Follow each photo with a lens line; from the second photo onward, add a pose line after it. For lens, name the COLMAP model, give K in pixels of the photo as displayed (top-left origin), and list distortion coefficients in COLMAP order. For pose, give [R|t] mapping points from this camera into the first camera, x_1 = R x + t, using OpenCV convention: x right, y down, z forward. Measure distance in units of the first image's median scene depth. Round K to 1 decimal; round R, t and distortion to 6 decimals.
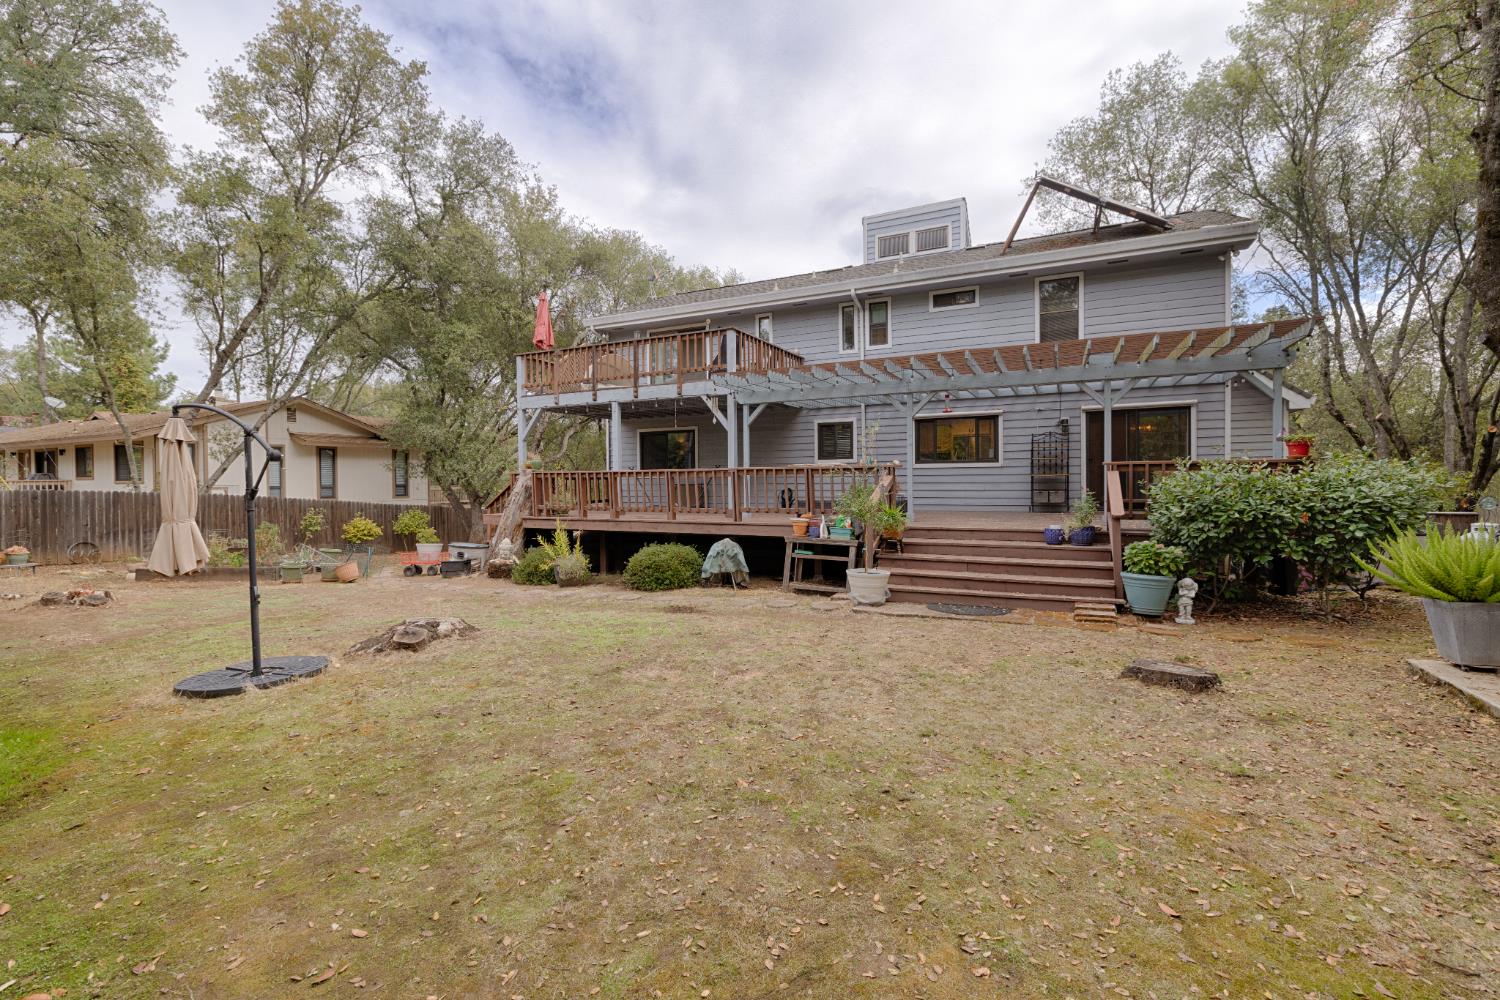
lens RADIAL K [[638.4, 0, 753.7], [0, 638.4, 477.8], [0, 0, 1]] dist [0.001208, 0.000306]
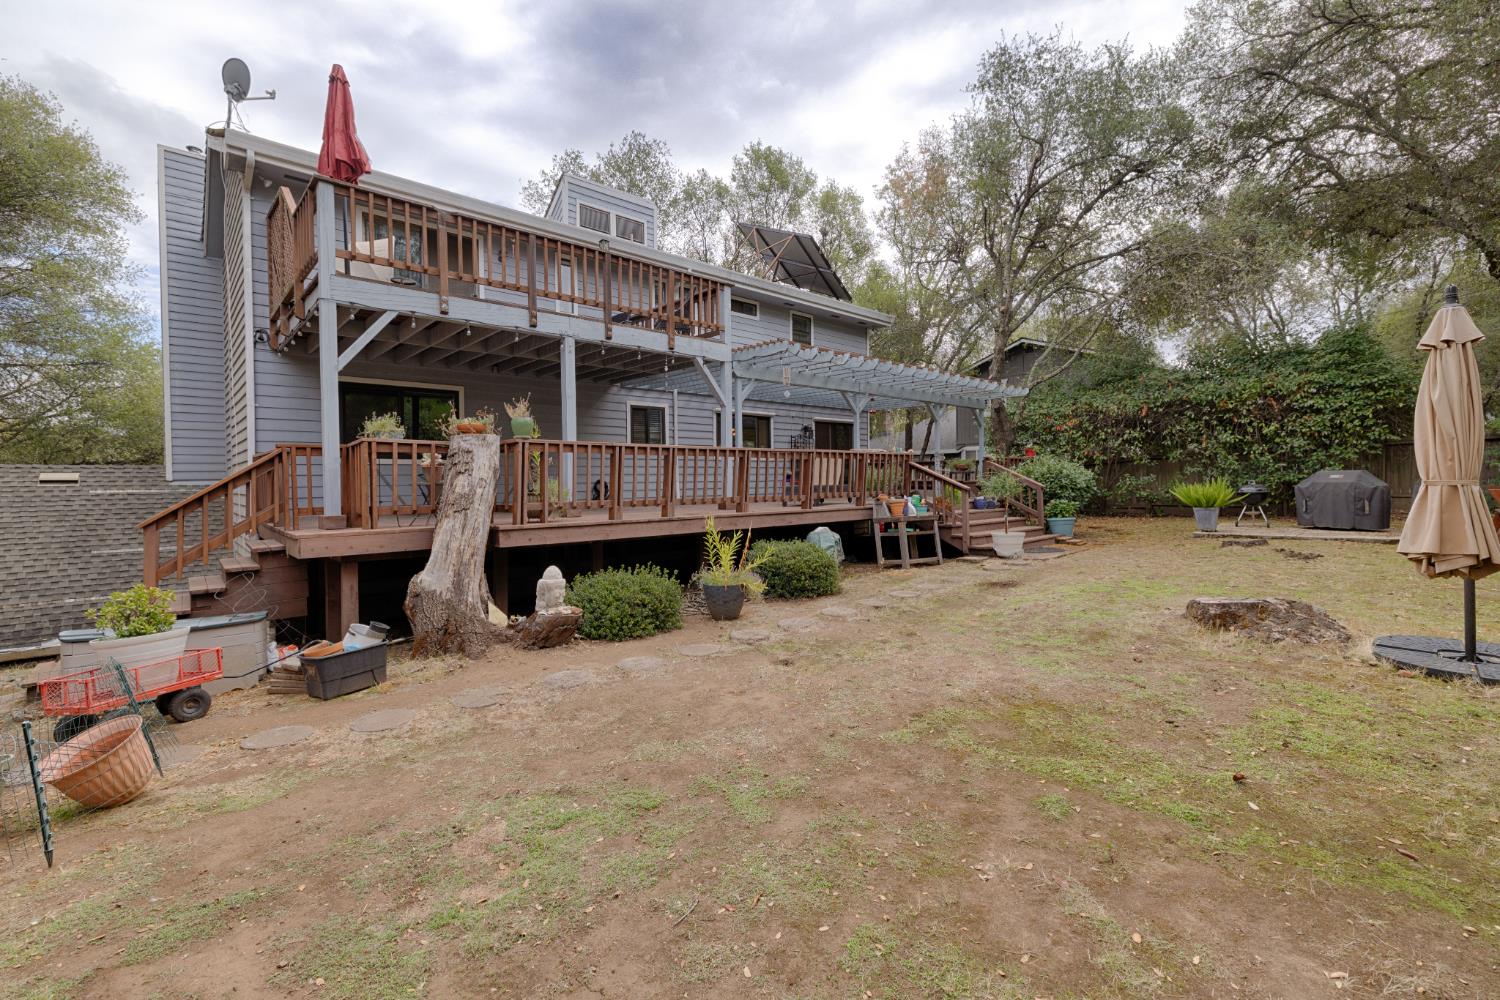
lens RADIAL K [[638.4, 0, 753.7], [0, 638.4, 477.8], [0, 0, 1]] dist [0.001208, 0.000306]
pose [[0.380856, 0.008930, 0.924591, -0.735678], [0.003865, 0.999929, -0.011249, 0.027770], [-0.924626, 0.007857, 0.380795, 0.596040]]
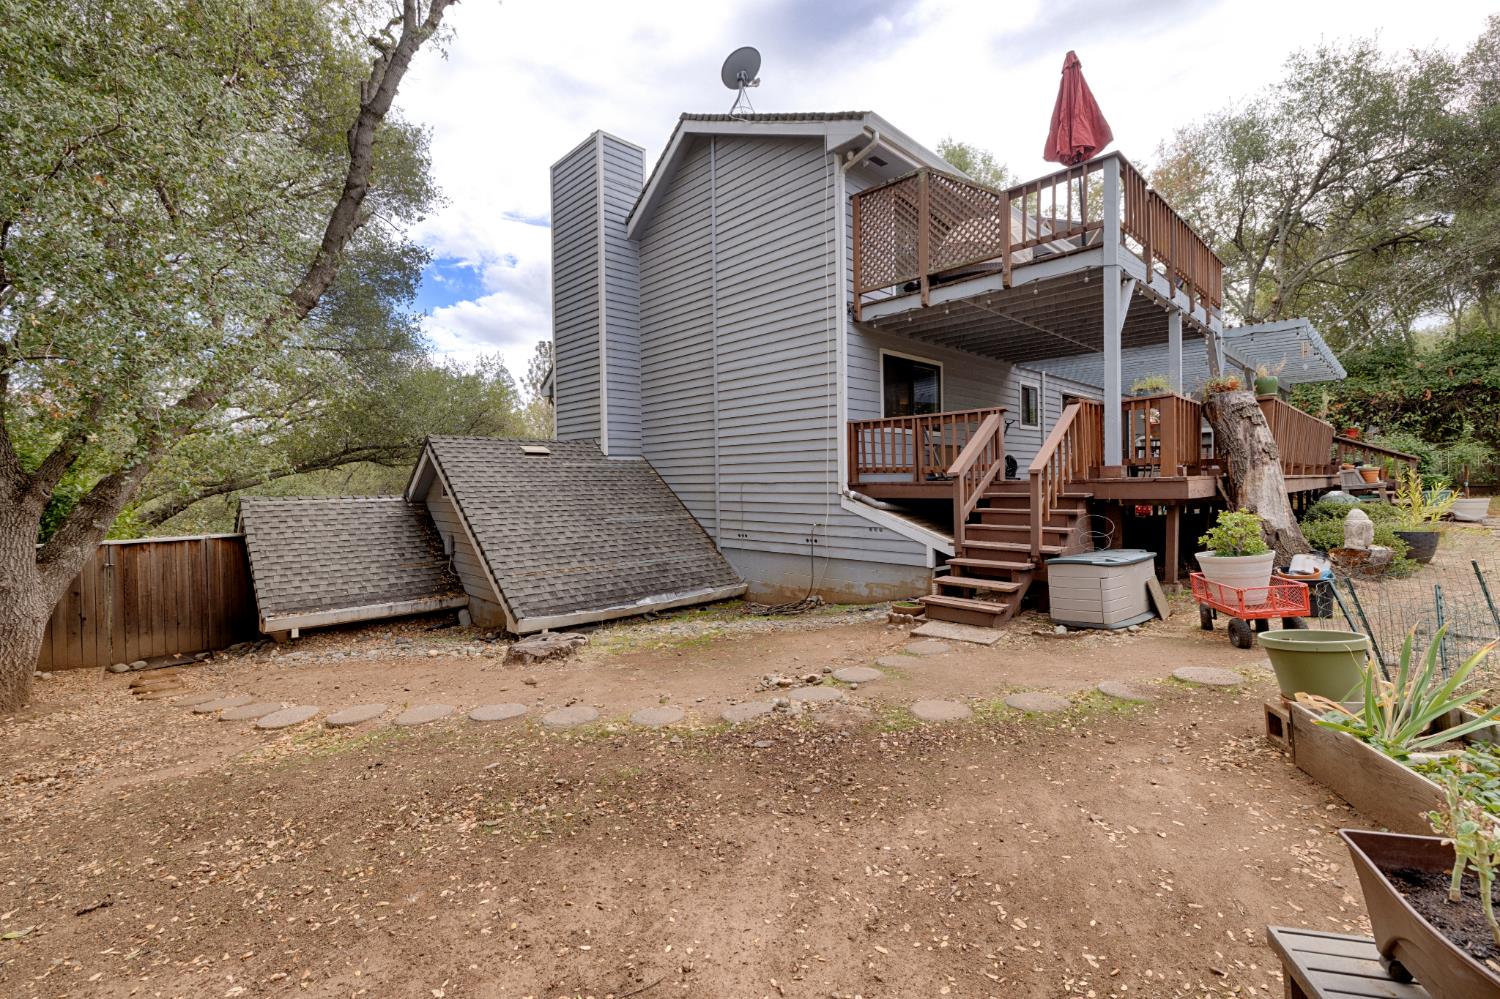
lens RADIAL K [[638.4, 0, 753.7], [0, 638.4, 477.3], [0, 0, 1]] dist [0.001208, 0.000306]
pose [[0.357564, 0.010134, 0.933834, -1.015623], [0.005357, 0.999902, -0.012902, 0.065098], [-0.933873, 0.009616, 0.357475, 1.192294]]
